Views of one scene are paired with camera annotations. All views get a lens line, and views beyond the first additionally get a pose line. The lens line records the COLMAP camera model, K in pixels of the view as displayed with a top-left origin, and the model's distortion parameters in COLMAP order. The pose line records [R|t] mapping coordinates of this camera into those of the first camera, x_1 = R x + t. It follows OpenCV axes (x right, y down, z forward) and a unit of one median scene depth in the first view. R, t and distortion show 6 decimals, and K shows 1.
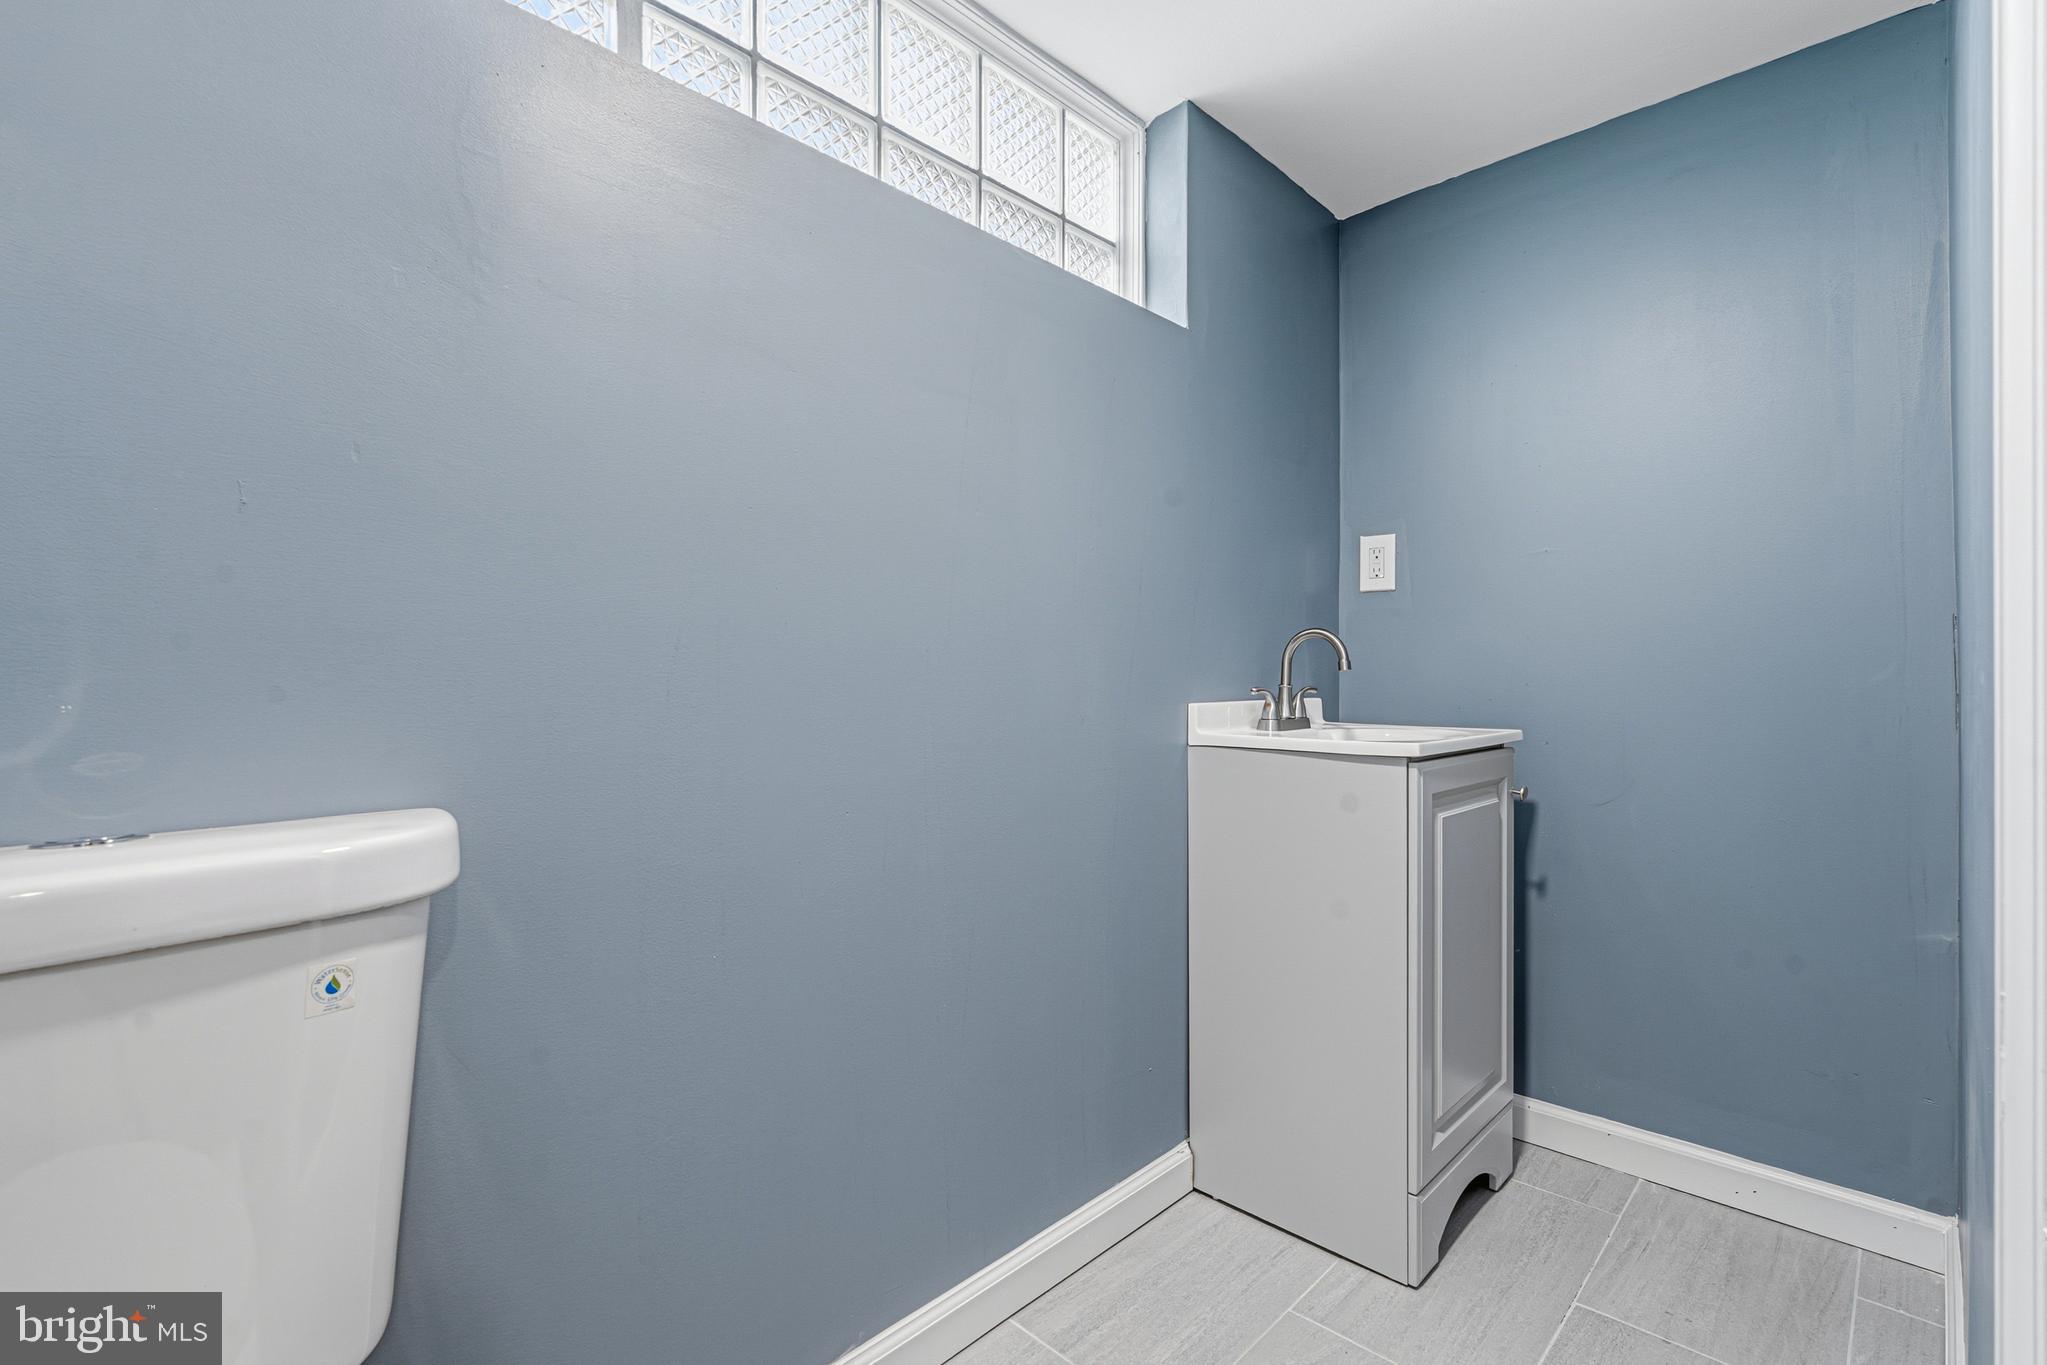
lens RADIAL K [[915.7, 0, 1021.7], [0, 915.7, 683.1], [0, 0, 1]] dist [0.001193, 0.000360]
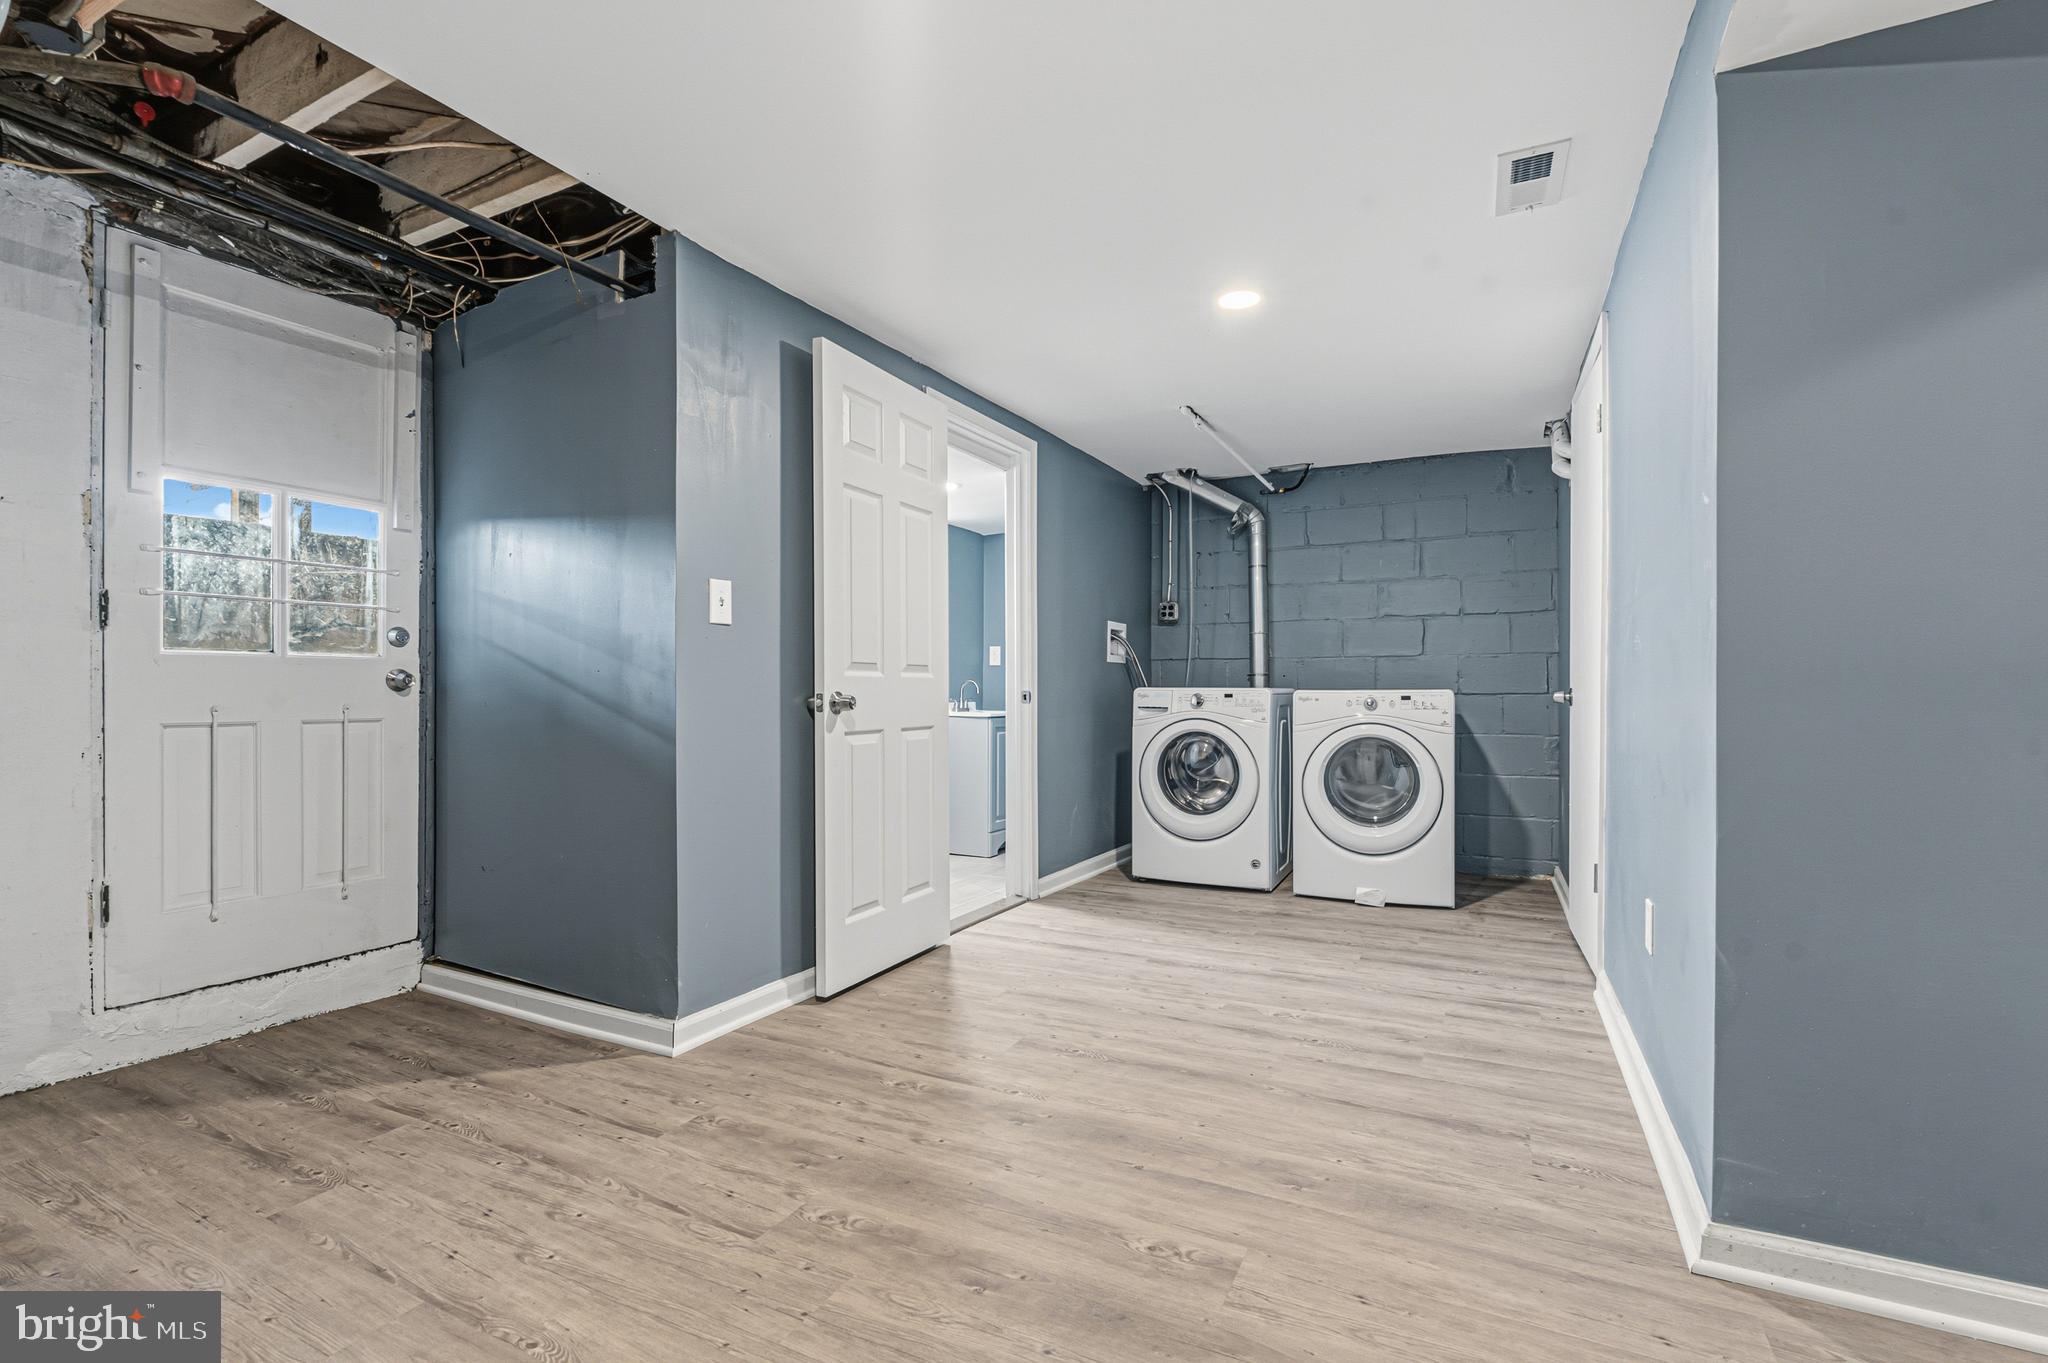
lens RADIAL K [[916.1, 0, 1021.5], [0, 916.1, 685.4], [0, 0, 1]] dist [0.001193, 0.000360]
pose [[0.956588, 0.006442, 0.291371, -0.406709], [-0.007087, 0.999974, 0.001159, -0.041662], [-0.291356, -0.003174, 0.956609, -1.940281]]
